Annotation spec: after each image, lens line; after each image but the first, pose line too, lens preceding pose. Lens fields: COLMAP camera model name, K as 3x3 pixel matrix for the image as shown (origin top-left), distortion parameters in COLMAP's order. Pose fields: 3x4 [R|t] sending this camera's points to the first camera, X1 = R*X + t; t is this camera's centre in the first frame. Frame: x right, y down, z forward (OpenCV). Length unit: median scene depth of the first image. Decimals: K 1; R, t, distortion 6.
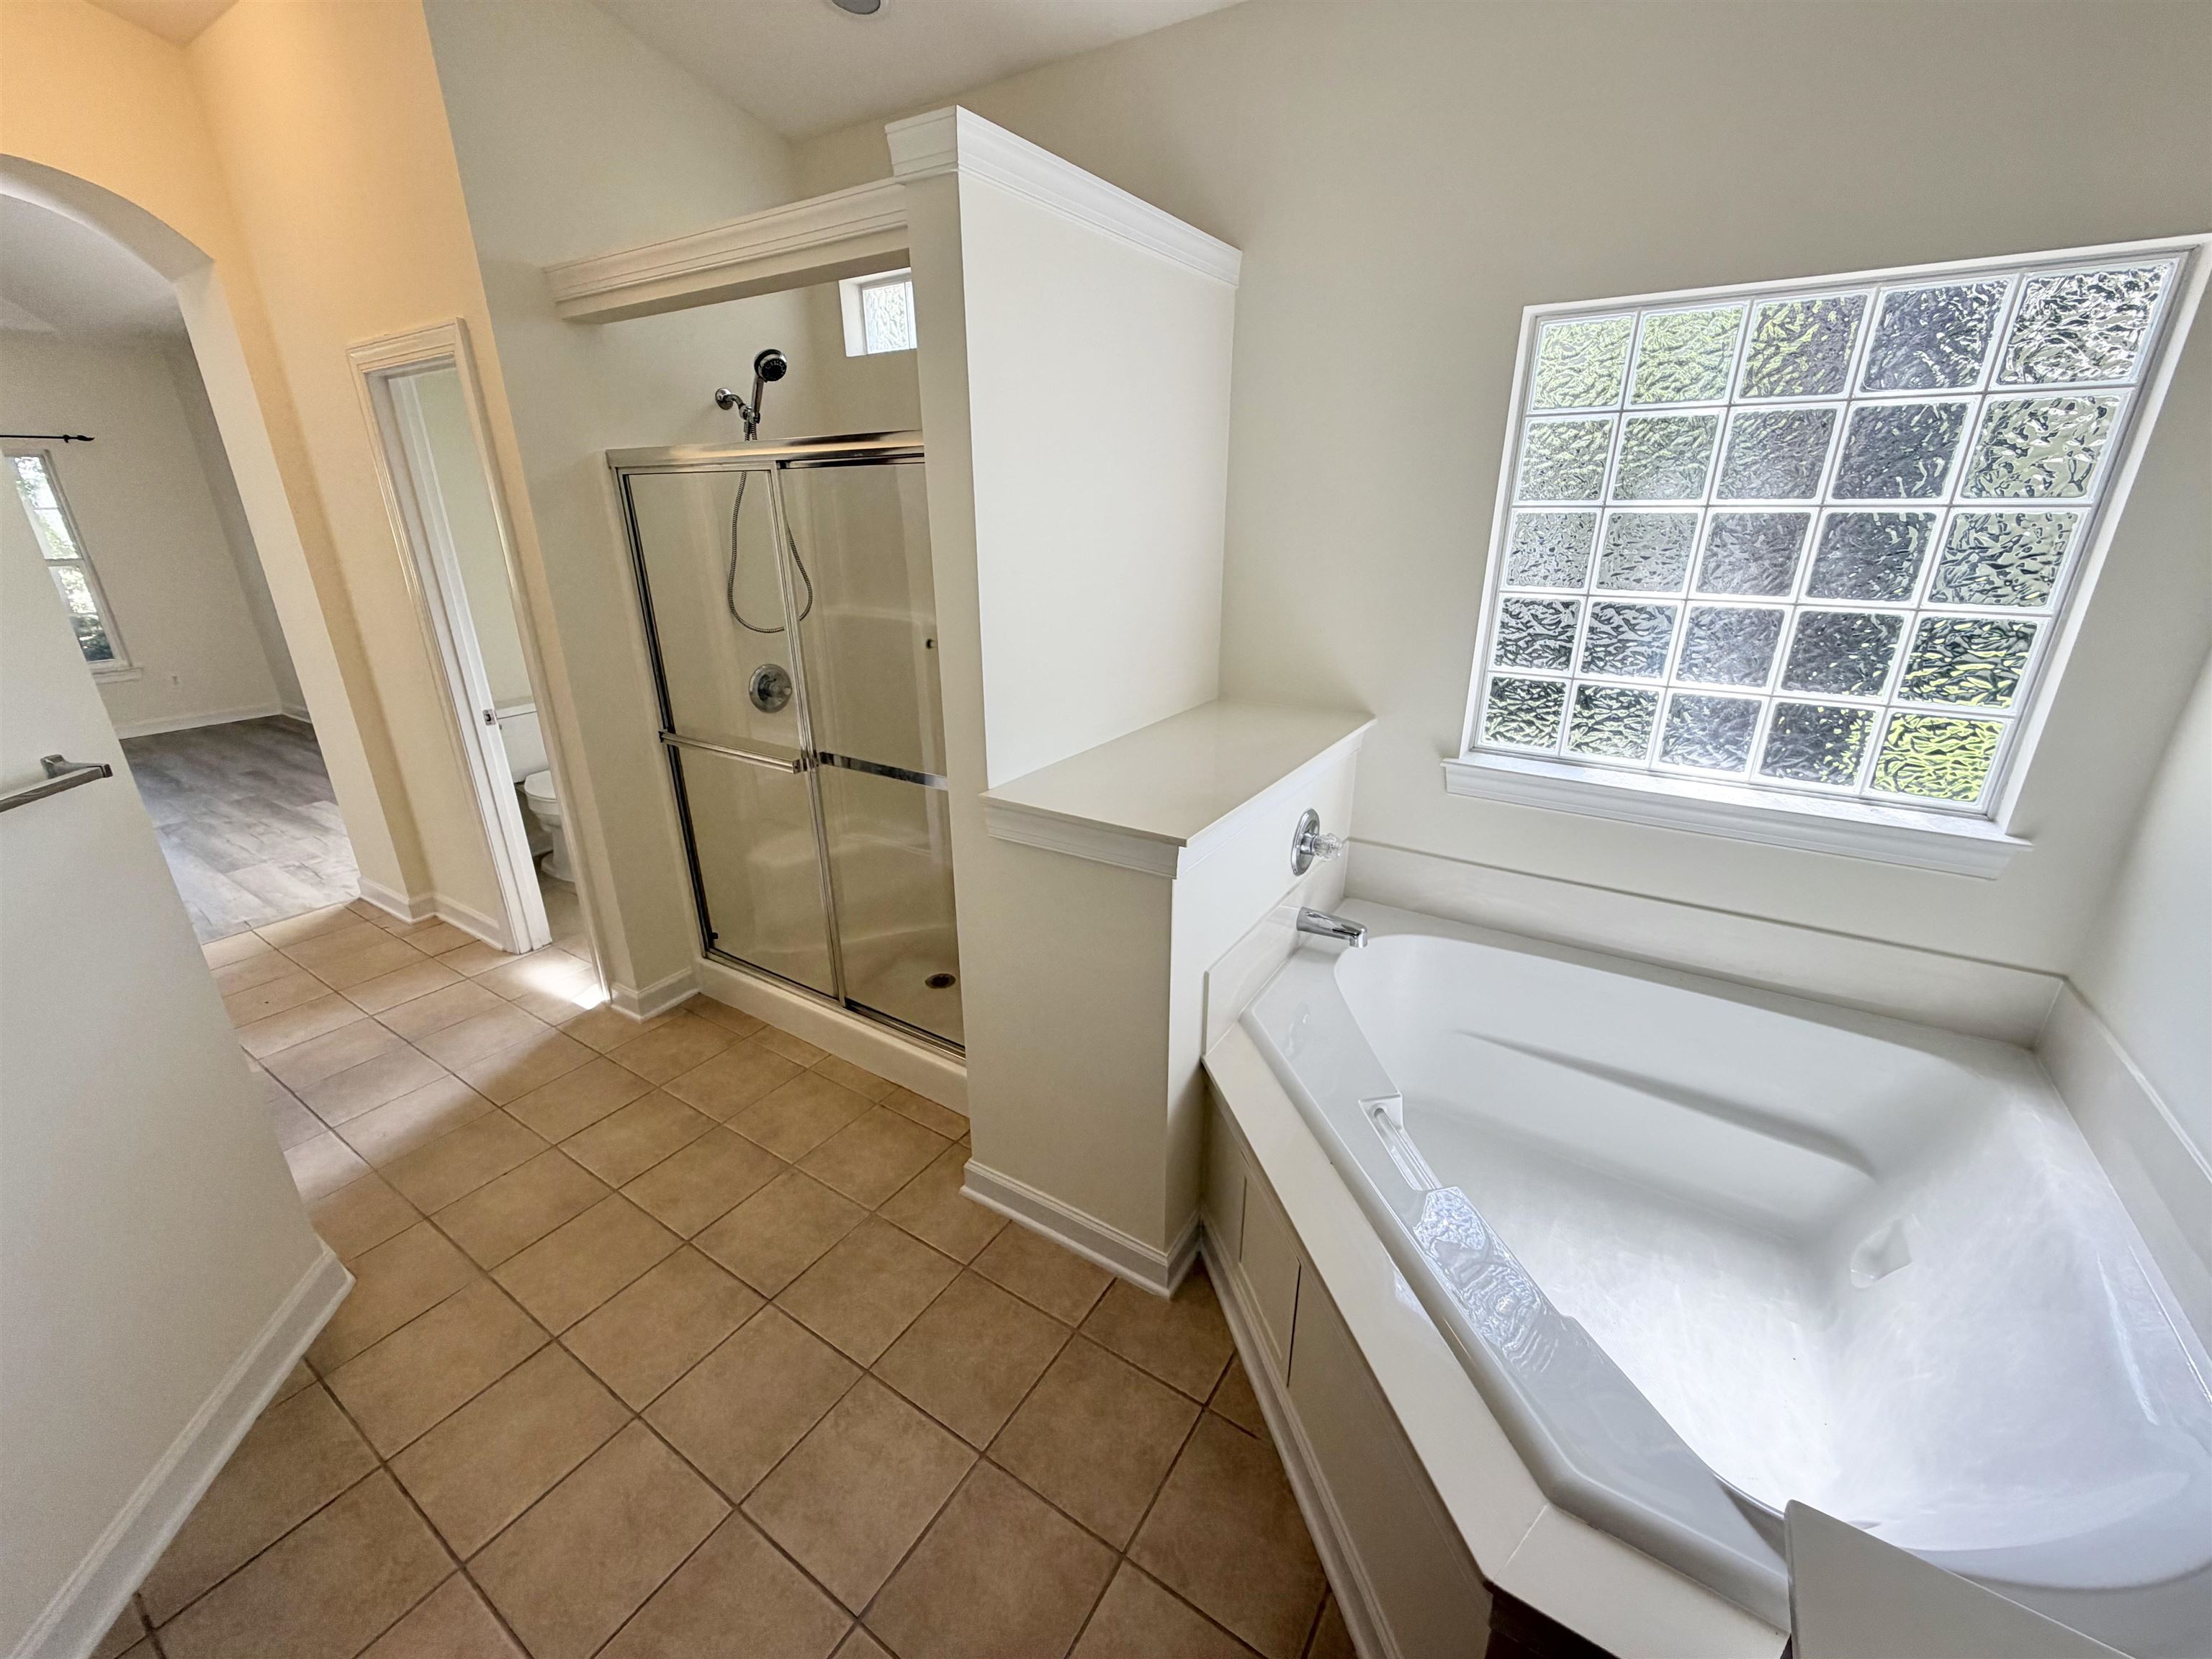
lens RADIAL K [[880.3, 0, 1100.3], [0, 880.3, 826.2], [0, 0, 1]] dist [0.000728, 0.000111]
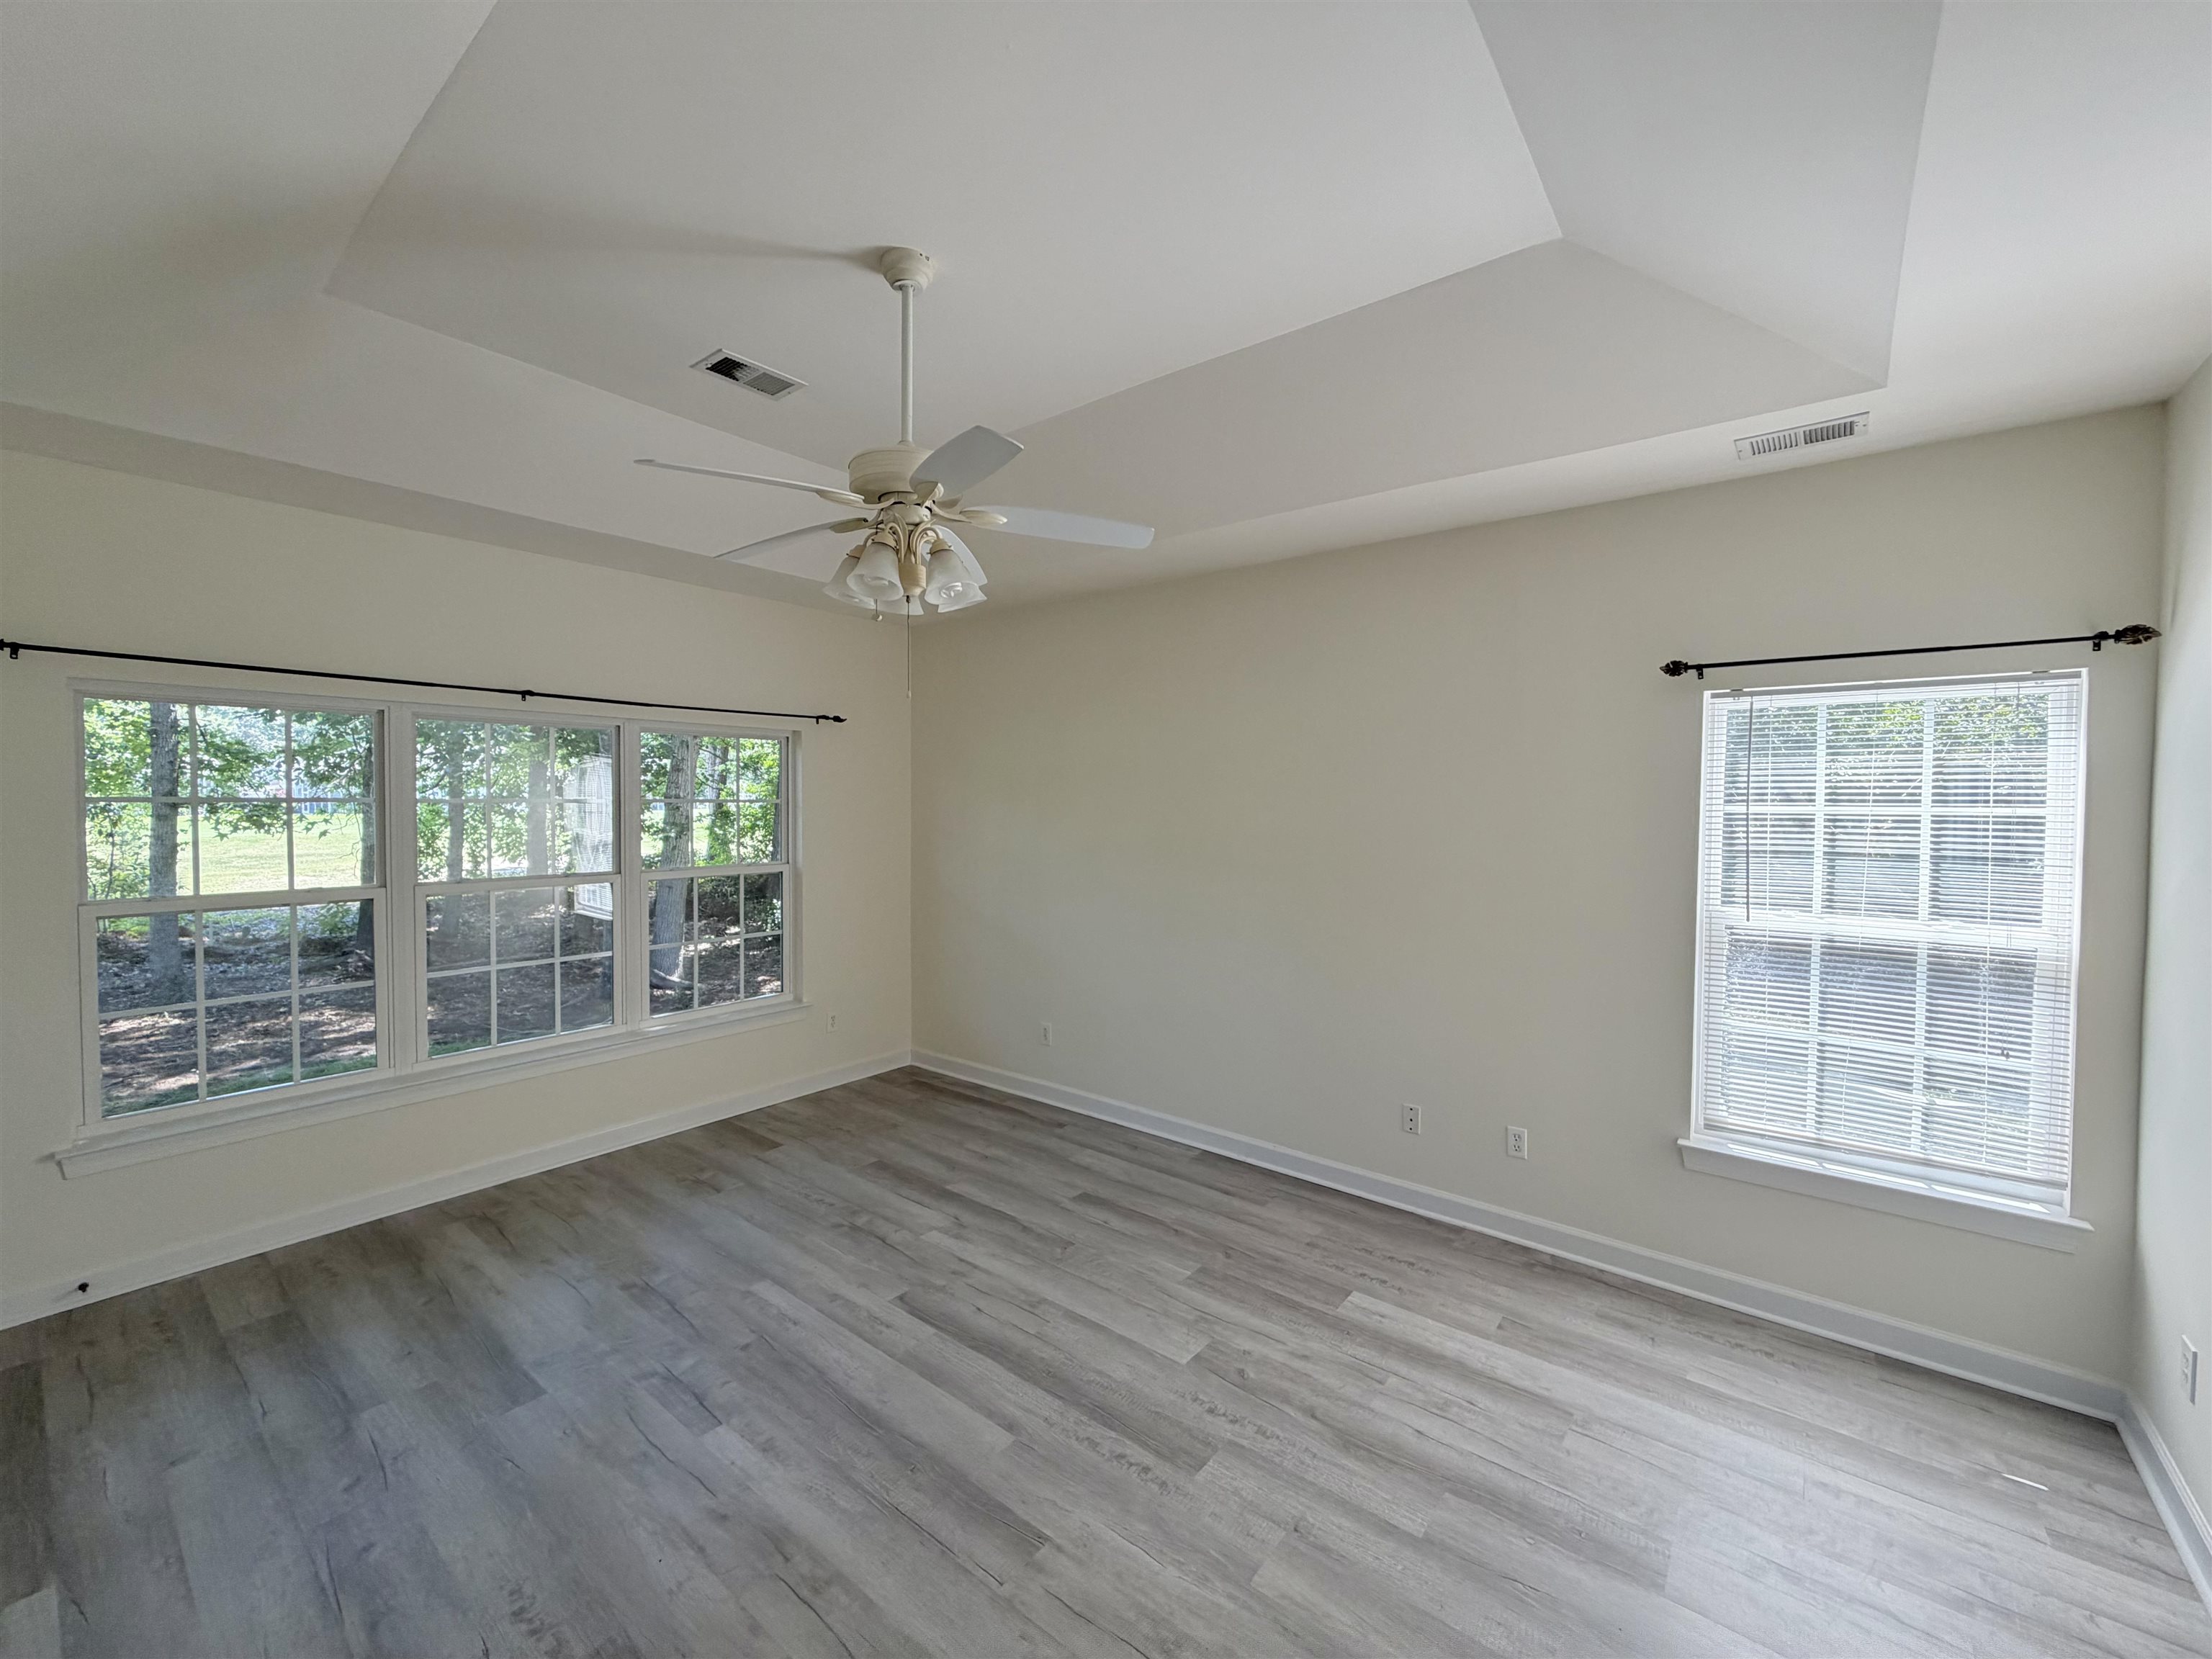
lens RADIAL K [[880.3, 0, 1100.3], [0, 880.3, 826.2], [0, 0, 1]] dist [0.000728, 0.000111]
pose [[0.995345, 0.015552, -0.095109, -0.842833], [-0.045436, 0.946052, -0.320814, -0.104041], [0.084988, 0.323643, 0.942355, 0.302055]]
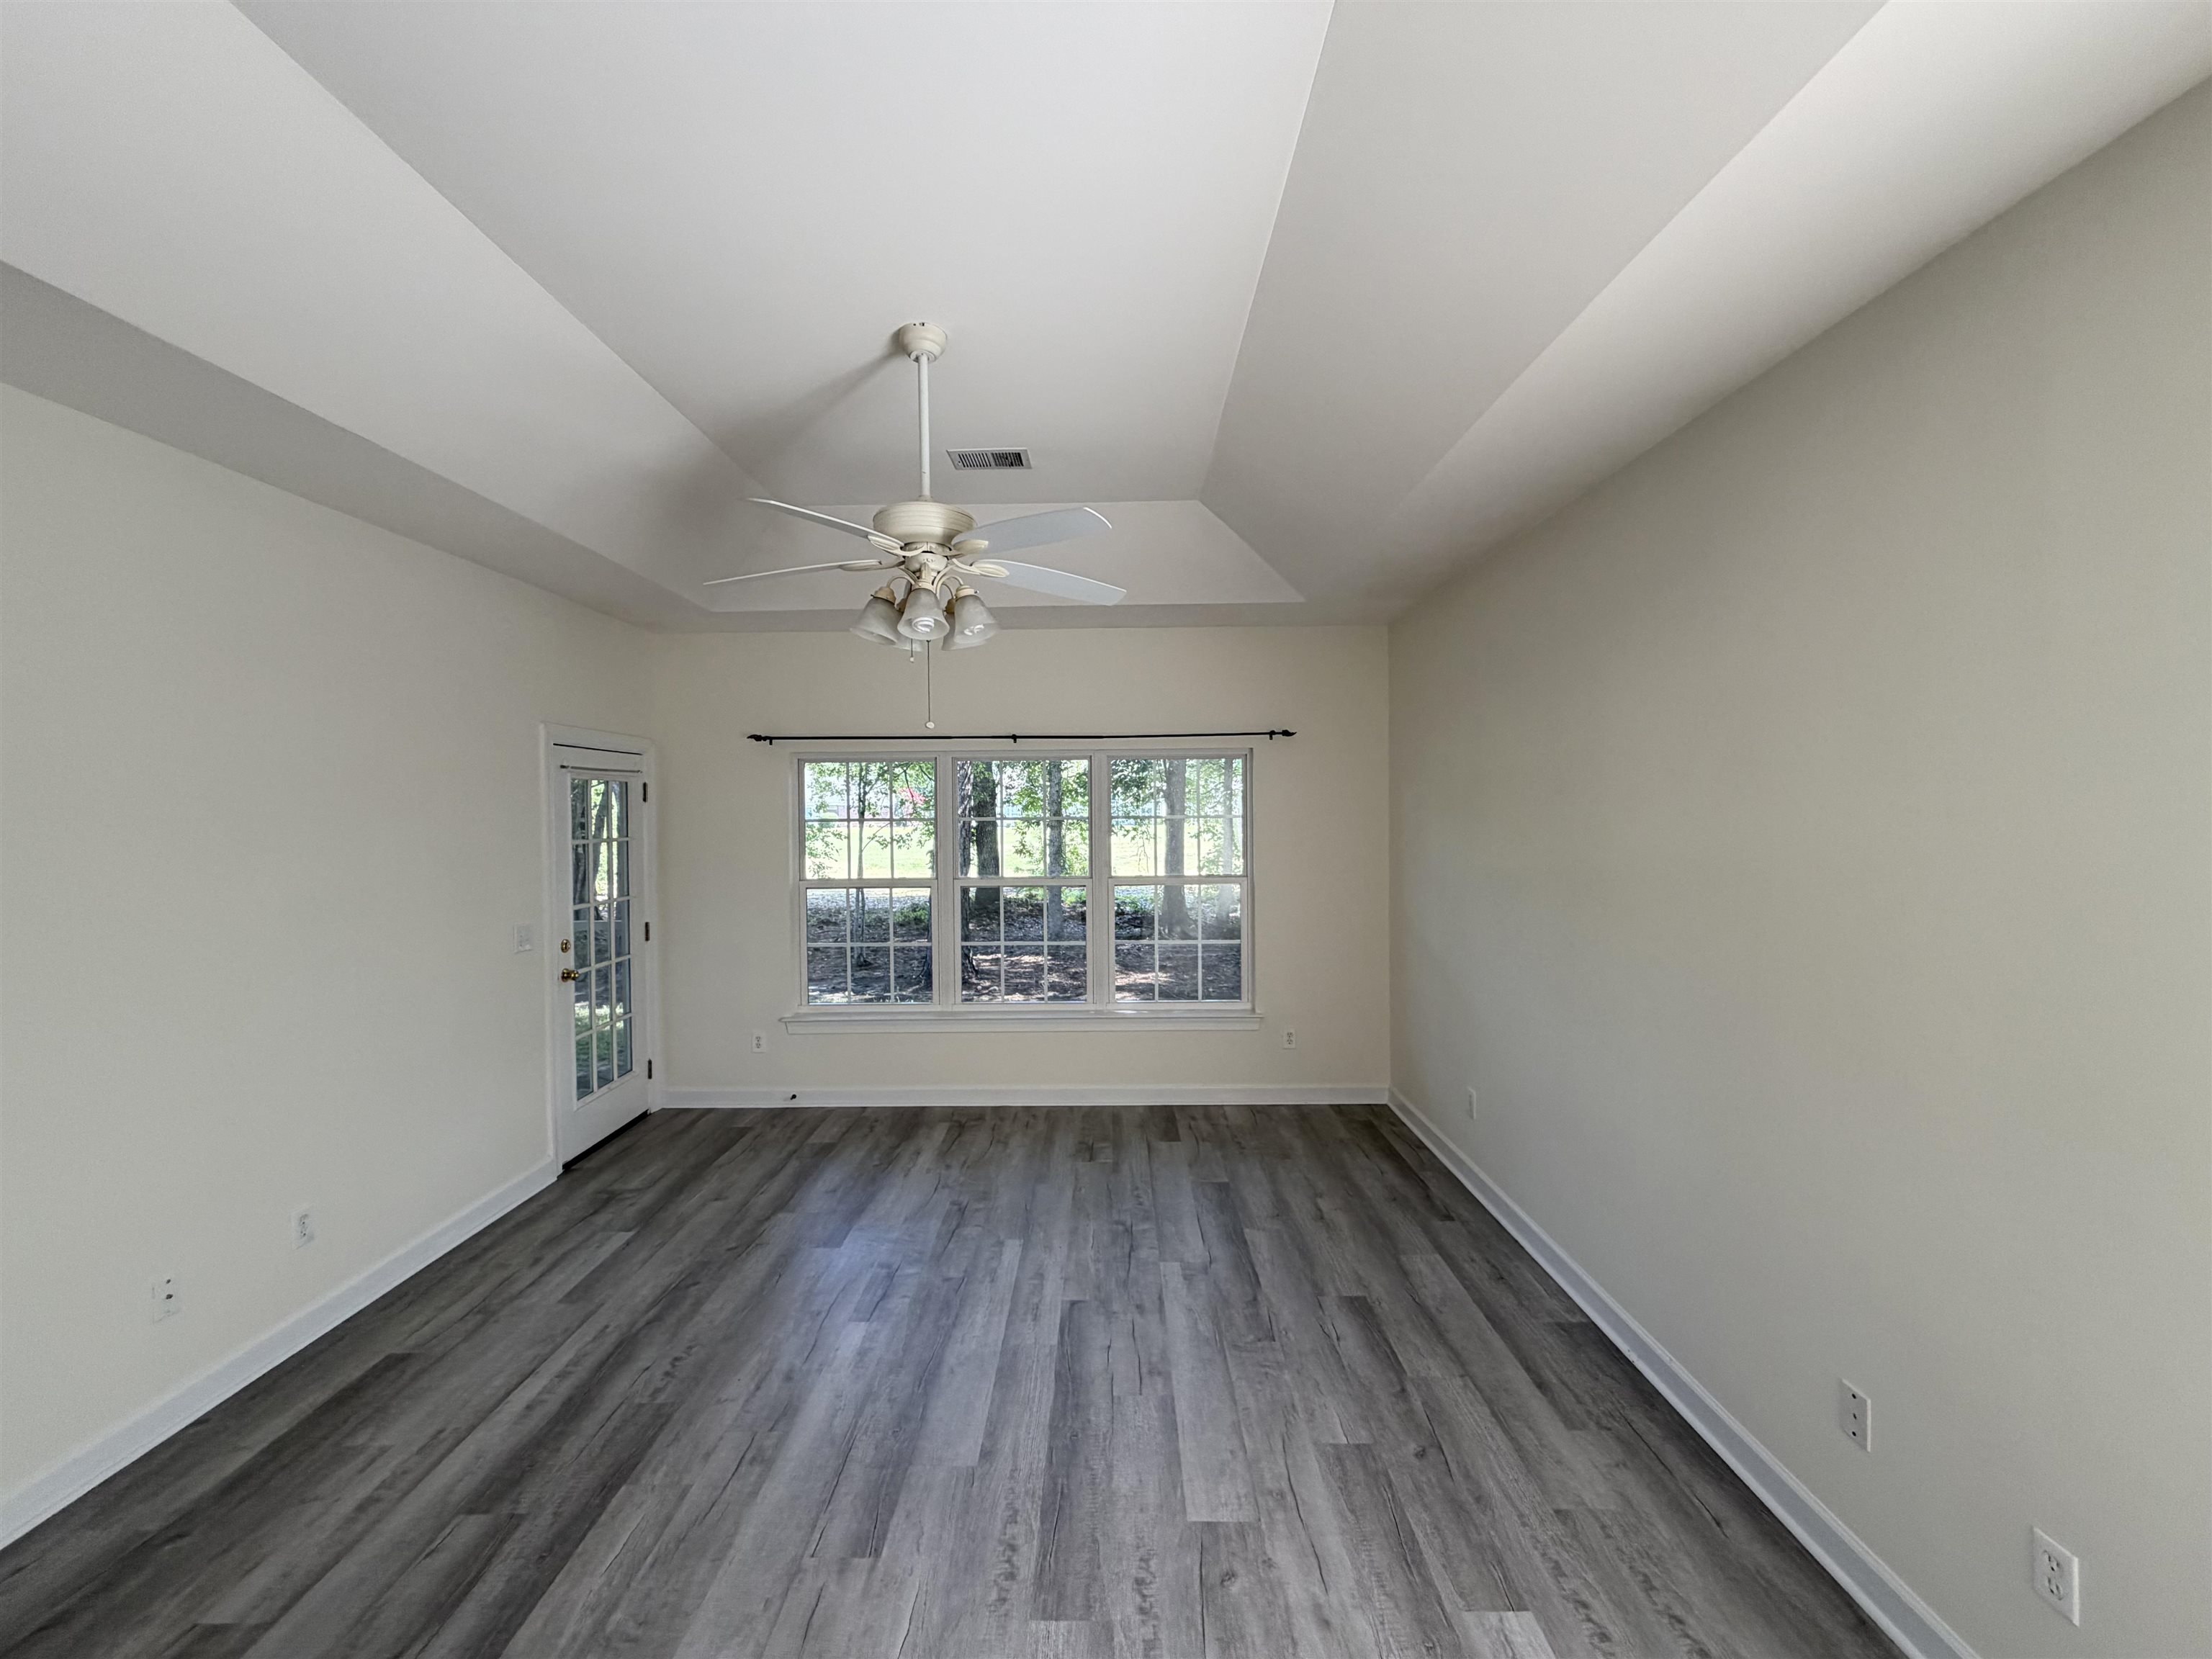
lens RADIAL K [[880.3, 0, 1100.3], [0, 880.3, 826.2], [0, 0, 1]] dist [0.000728, 0.000111]
pose [[0.534887, 0.015331, -0.844784, -0.577499], [-0.288967, 0.942863, -0.165853, -0.182555], [0.793973, 0.332828, 0.508756, 0.495962]]
